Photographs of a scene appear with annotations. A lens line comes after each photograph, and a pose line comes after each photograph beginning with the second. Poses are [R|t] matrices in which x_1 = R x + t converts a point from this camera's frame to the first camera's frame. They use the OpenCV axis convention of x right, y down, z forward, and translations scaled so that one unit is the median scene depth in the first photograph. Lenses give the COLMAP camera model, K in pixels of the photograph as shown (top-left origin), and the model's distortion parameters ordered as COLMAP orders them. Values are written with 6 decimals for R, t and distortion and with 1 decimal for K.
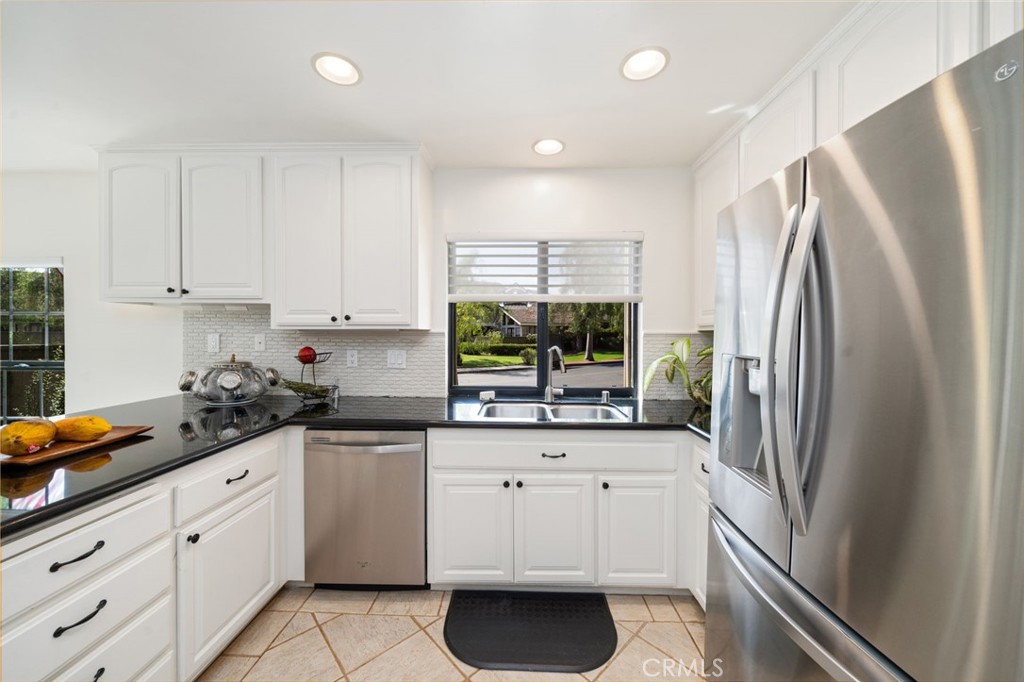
lens RADIAL K [[367.7, 0, 510.6], [0, 367.7, 339.9], [0, 0, 1]] dist [-0.004722, 0.000357]
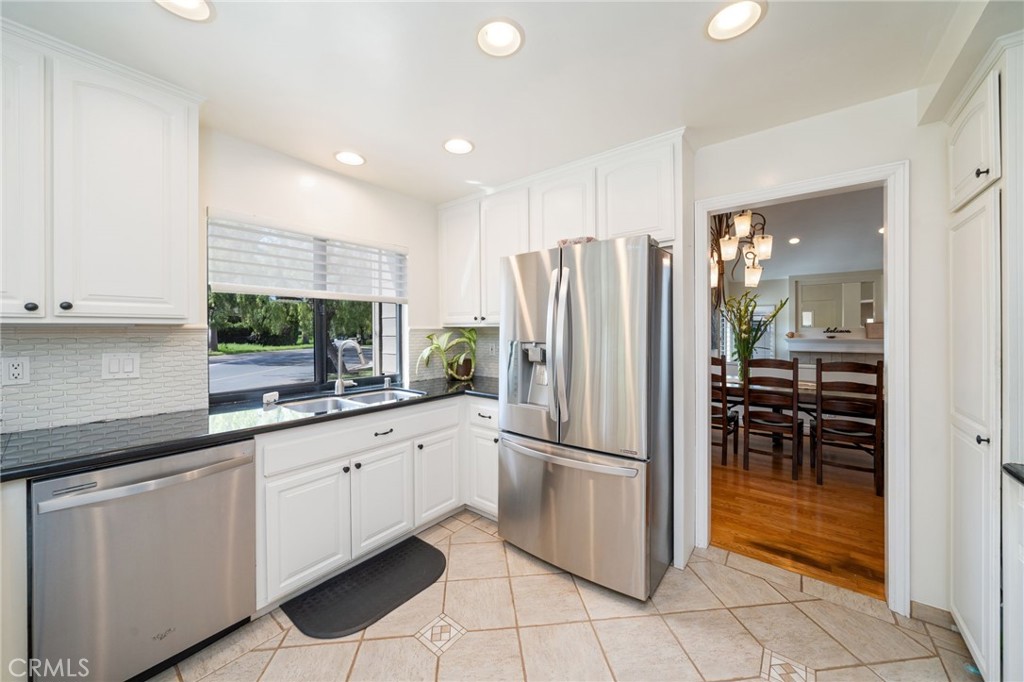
lens RADIAL K [[367.7, 0, 506.3], [0, 367.7, 331.7], [0, 0, 1]] dist [-0.004722, 0.000357]
pose [[0.605972, -0.007284, 0.795453, -0.481343], [0.015422, 0.999878, -0.002593, -0.000263], [-0.795337, 0.013839, 0.606010, -0.023952]]
